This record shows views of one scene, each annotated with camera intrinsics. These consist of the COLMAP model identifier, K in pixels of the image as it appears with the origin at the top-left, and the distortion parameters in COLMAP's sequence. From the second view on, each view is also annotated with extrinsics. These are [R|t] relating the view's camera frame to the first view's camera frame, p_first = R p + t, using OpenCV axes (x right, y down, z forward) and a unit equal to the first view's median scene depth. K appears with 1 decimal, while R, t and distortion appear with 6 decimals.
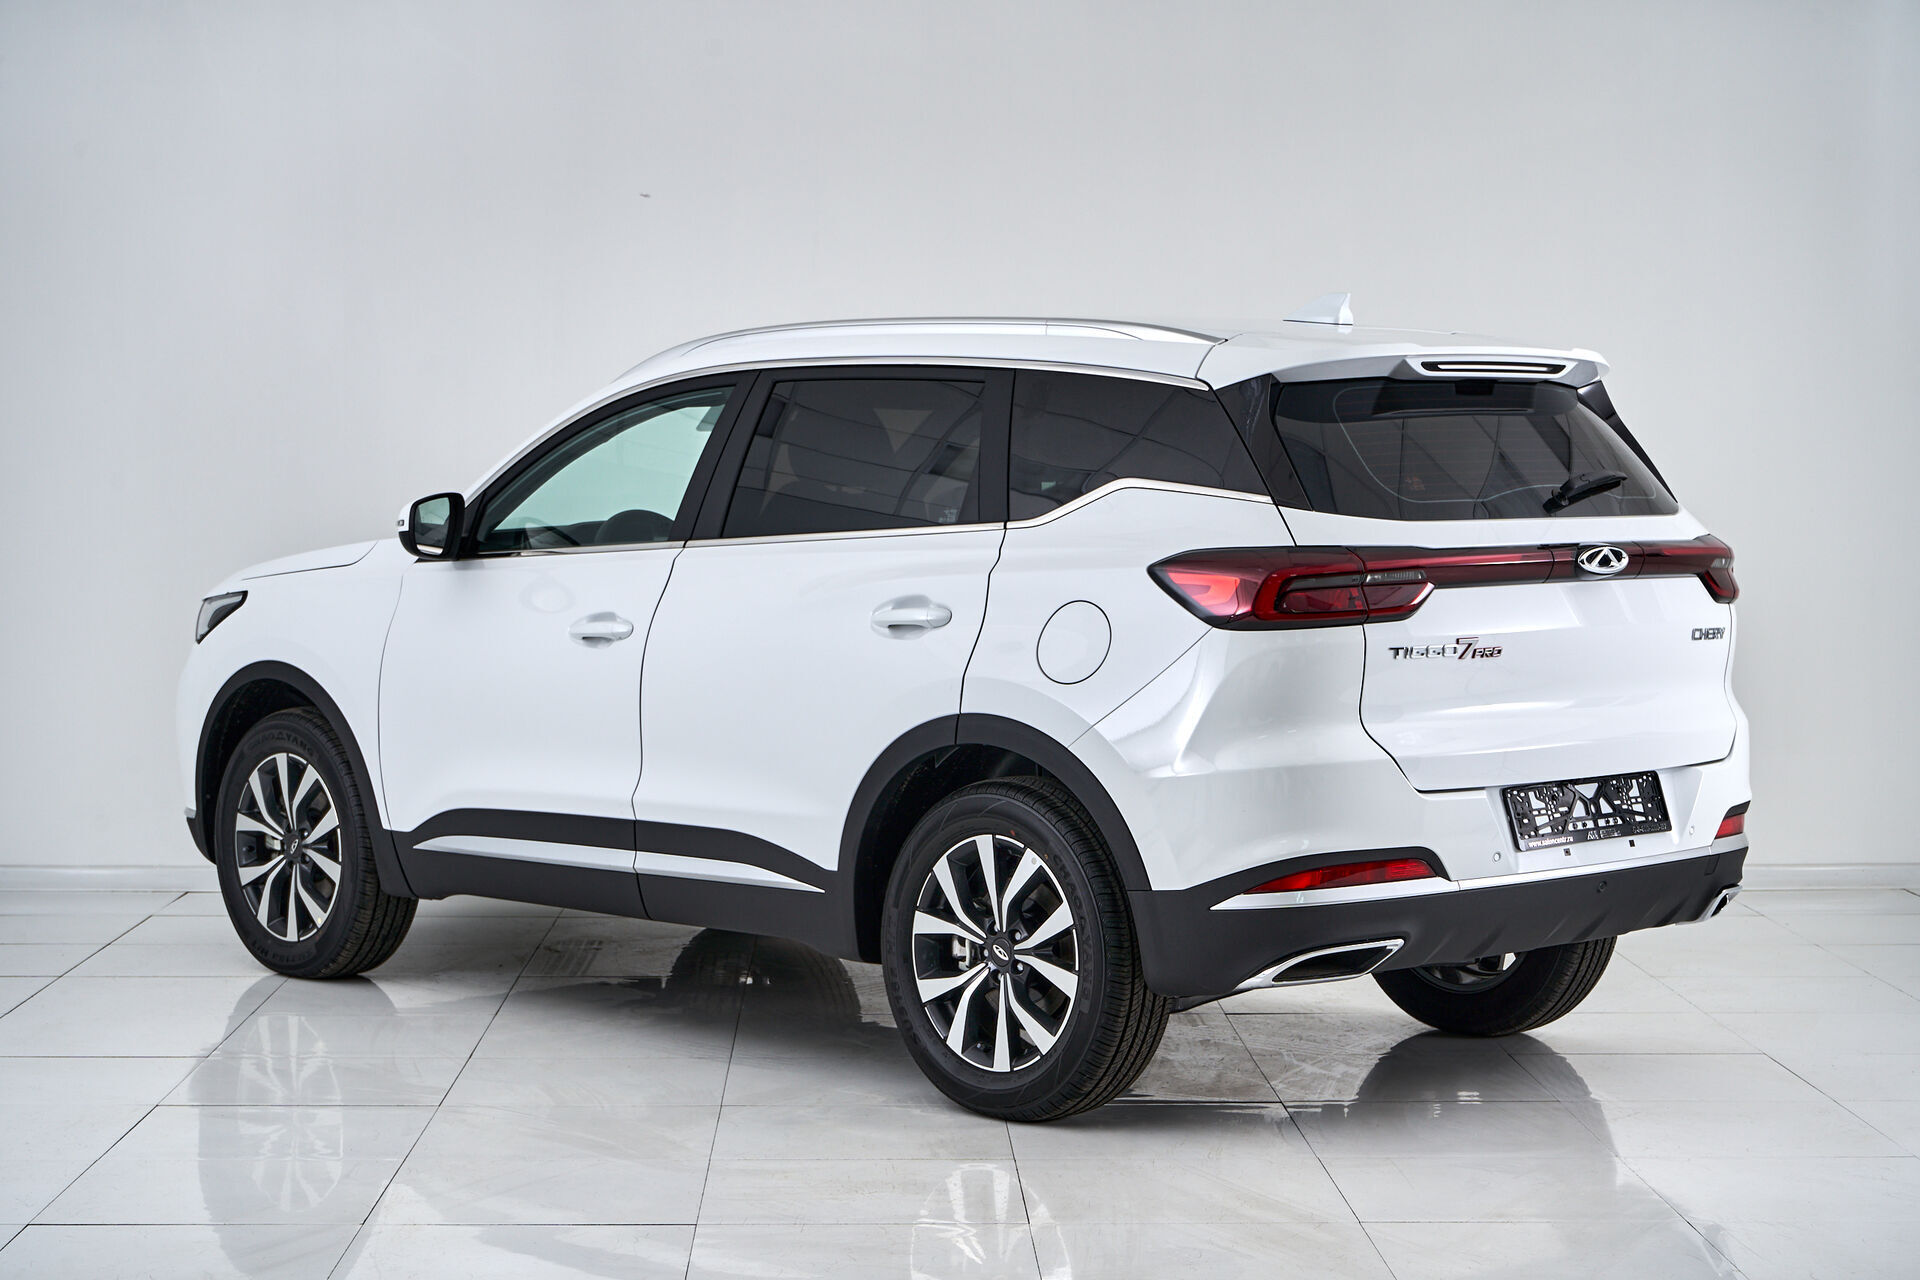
lens RADIAL K [[3625.1, 0, 963.2], [0, 3625.1, 641.9], [0, 0, 1]] dist [0.055810, 0.000000]
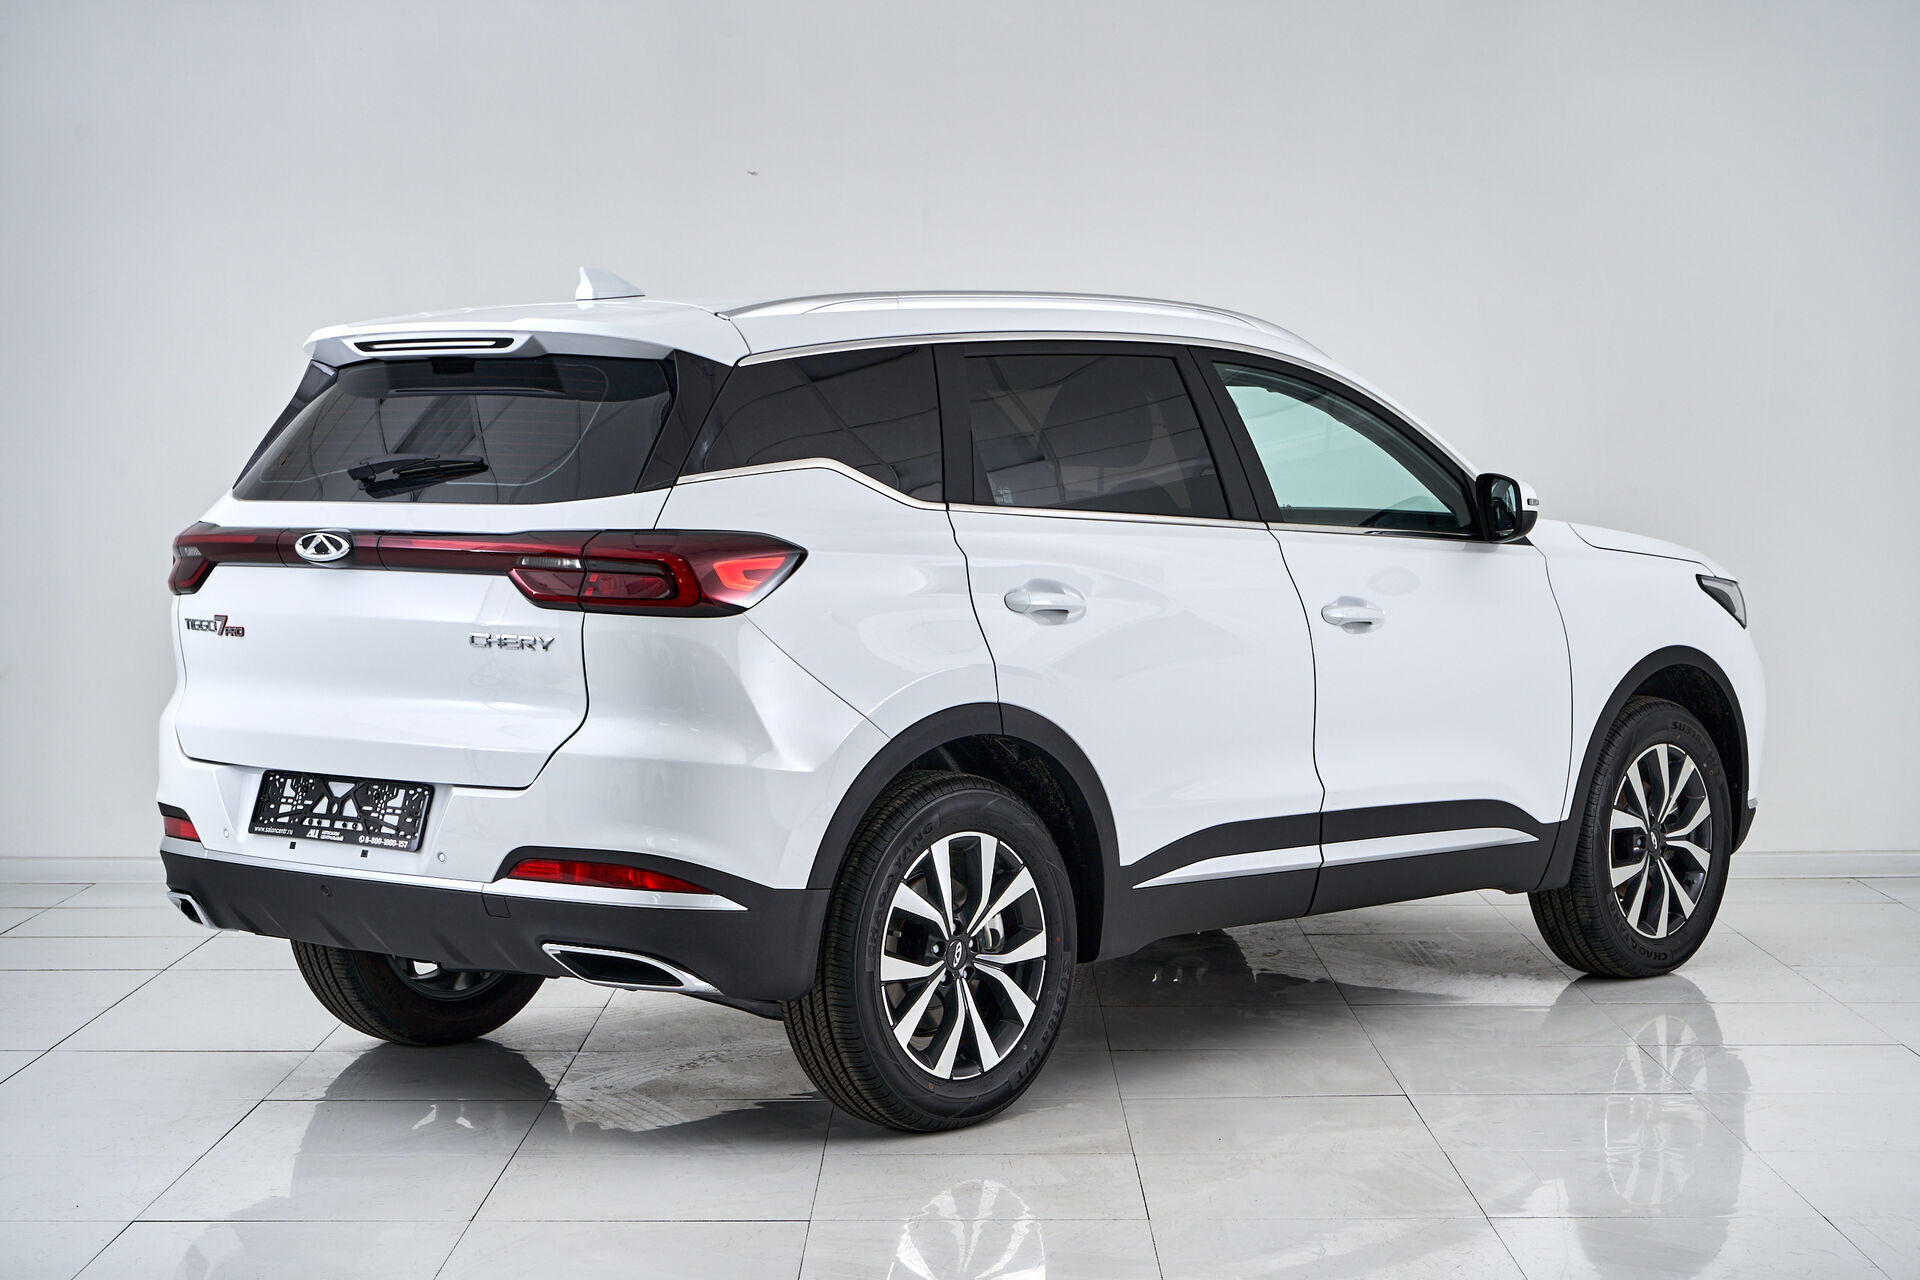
lens RADIAL K [[3625.1, 0, 962.5], [0, 3625.1, 639.5], [0, 0, 1]] dist [0.055810, 0.000000]
pose [[0.080462, 0.056963, -0.995129, 1.122205], [-0.051466, 0.997271, 0.052925, -0.056526], [0.995428, 0.046957, 0.083174, 1.074389]]
